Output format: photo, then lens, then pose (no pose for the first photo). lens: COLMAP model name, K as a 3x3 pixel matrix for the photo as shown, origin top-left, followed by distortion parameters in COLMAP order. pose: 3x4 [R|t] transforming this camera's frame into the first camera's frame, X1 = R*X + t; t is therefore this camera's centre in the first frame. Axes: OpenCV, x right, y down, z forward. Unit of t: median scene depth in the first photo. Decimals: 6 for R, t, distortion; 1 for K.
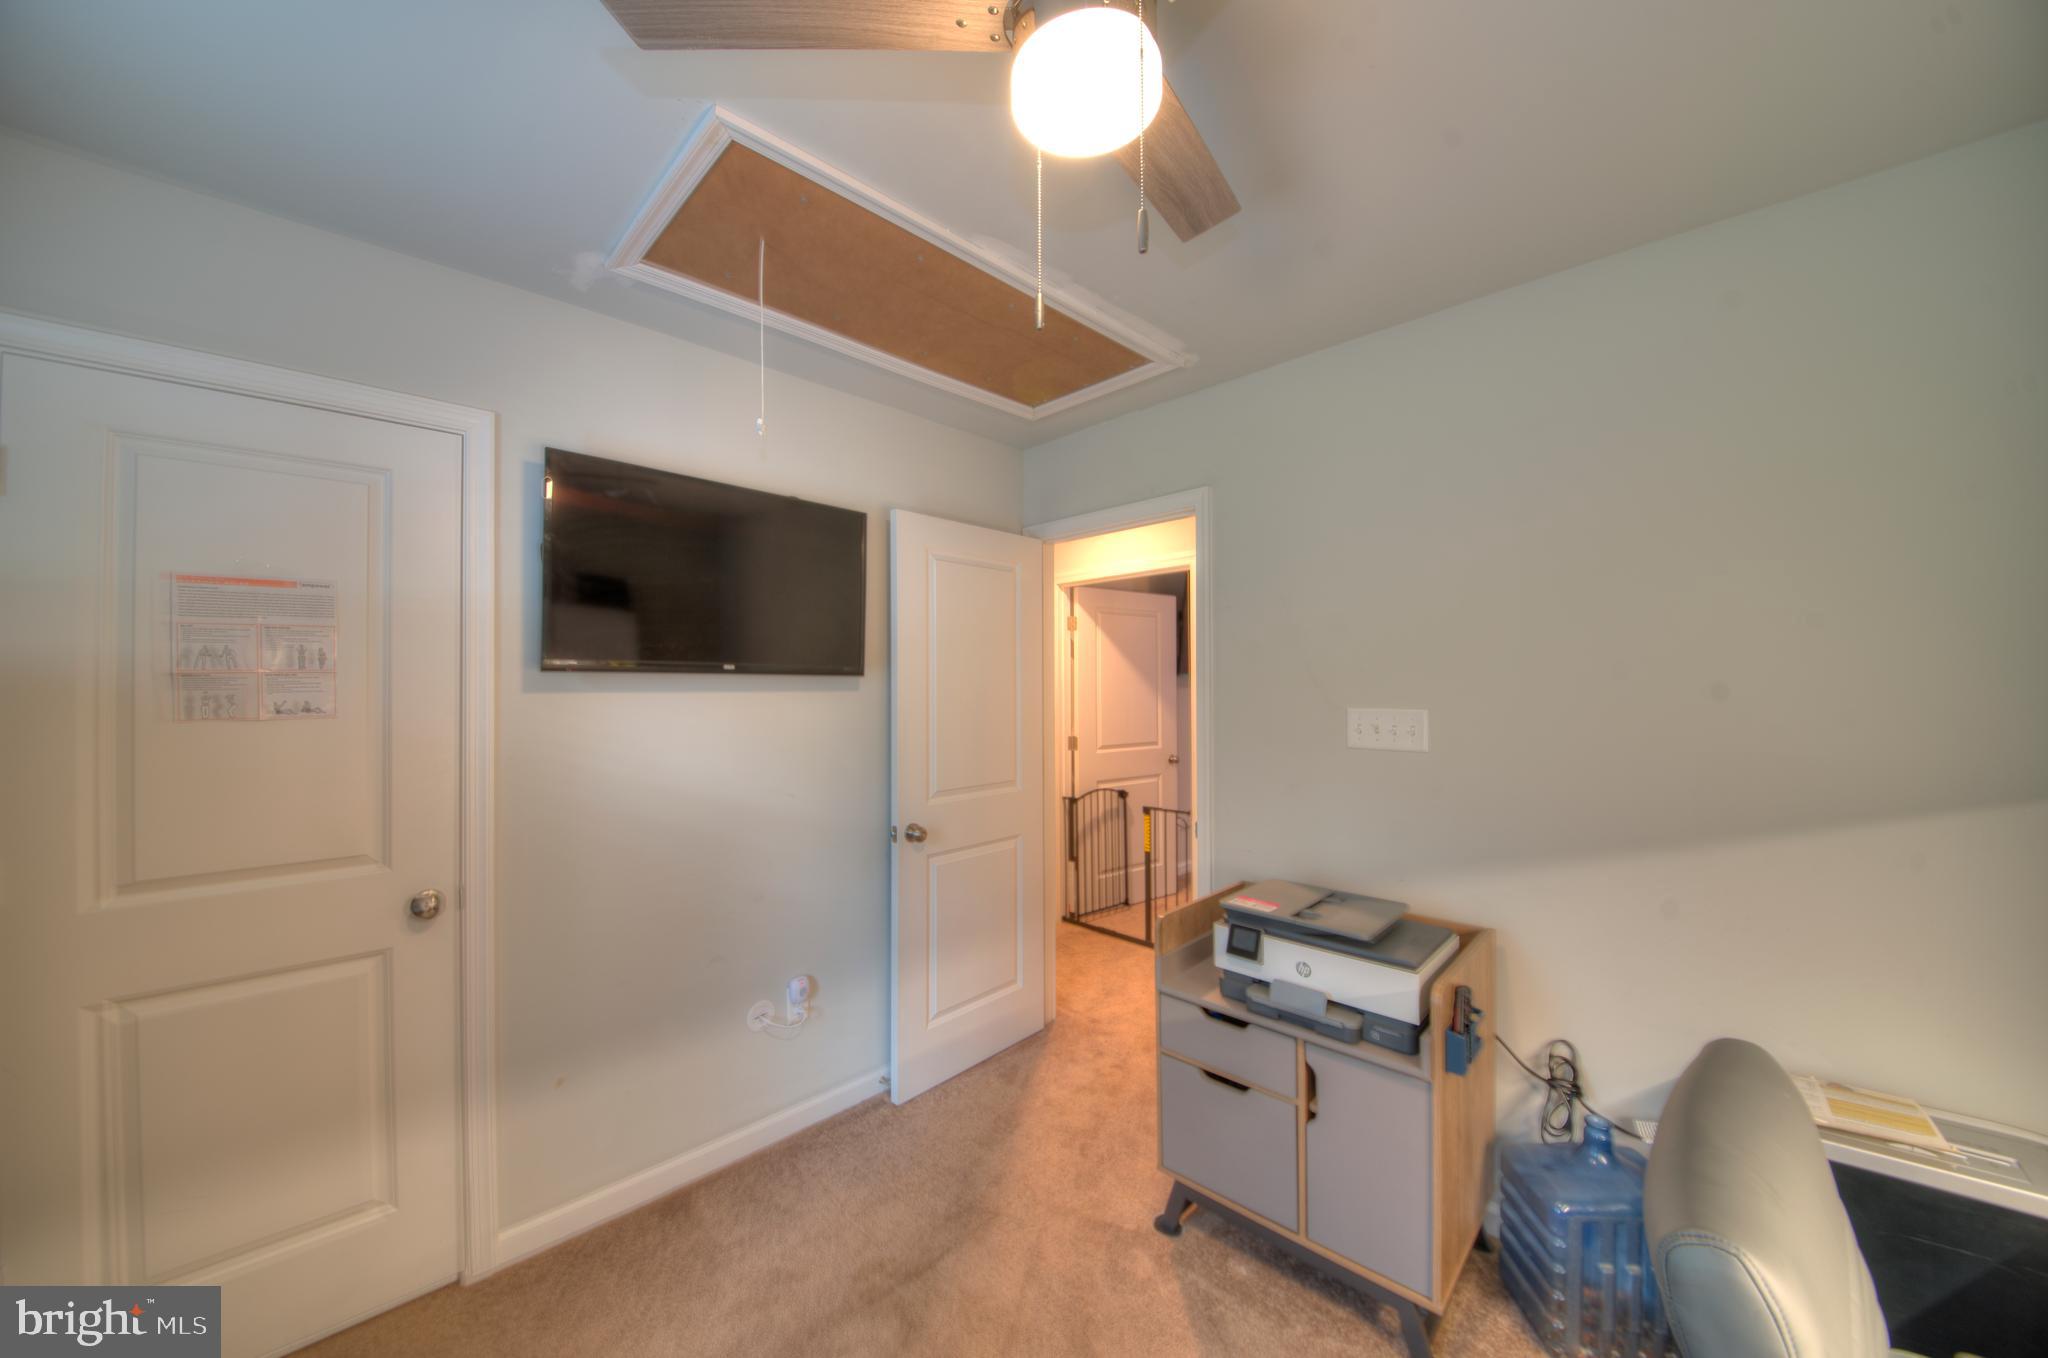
lens RADIAL K [[722.1, 0, 1024.0], [0, 722.1, 679.0], [0, 0, 1]] dist [0.000050, -0.000001]
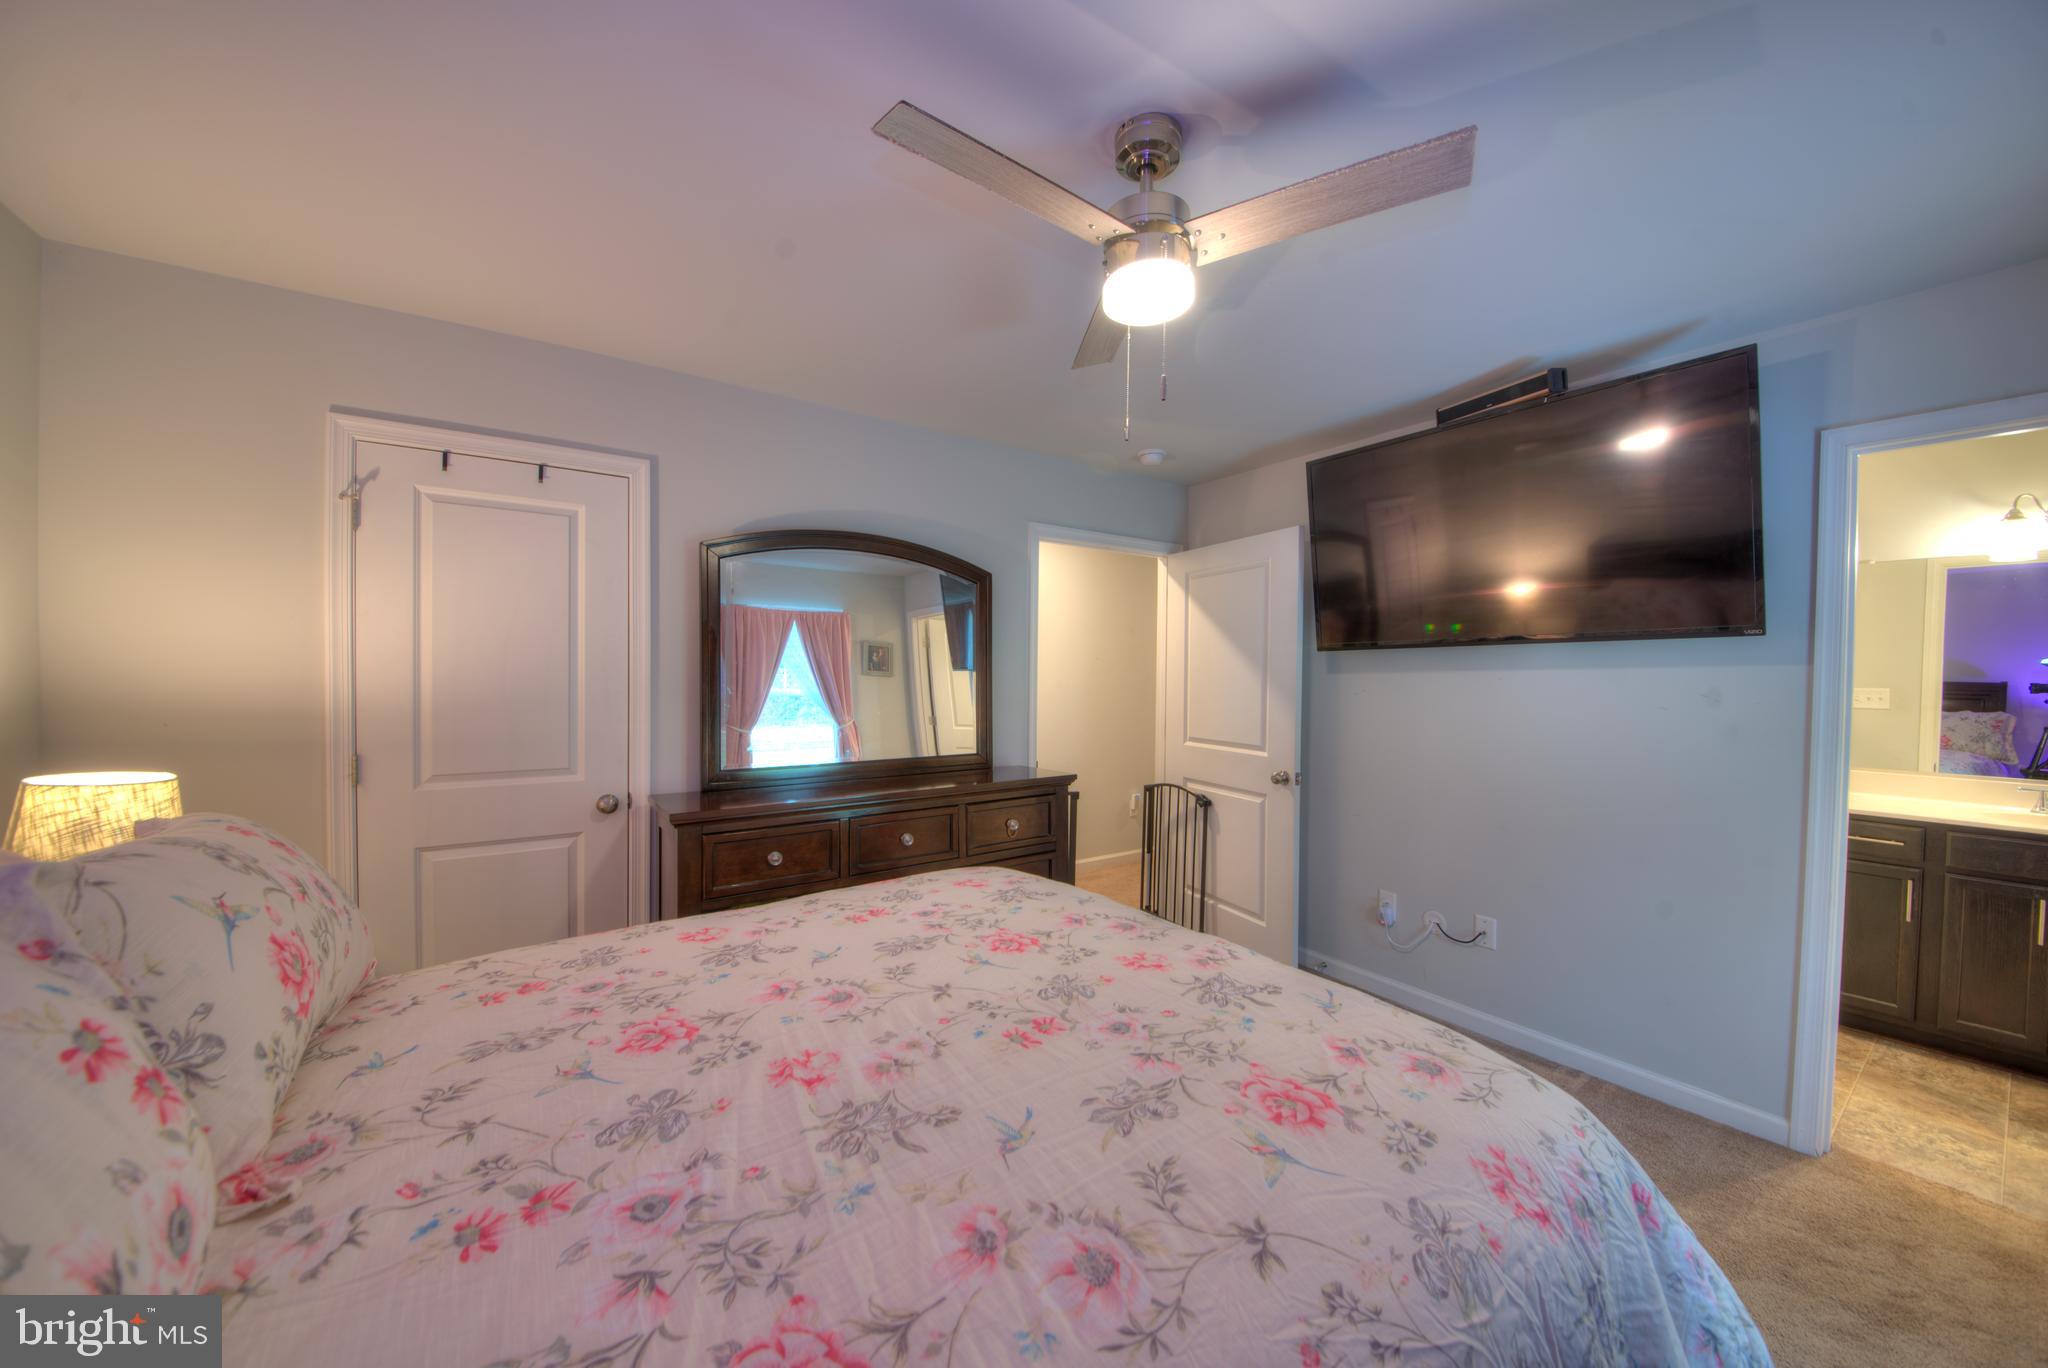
lens RADIAL K [[727.8, 0, 1024.0], [0, 727.8, 684.0], [0, 0, 1]] dist [0.001491, 0.000150]
pose [[-0.186939, 0.026324, -0.982019, 0.975068], [0.007218, 0.999651, 0.025422, 0.006988], [0.982345, -0.002336, -0.187064, 0.966813]]
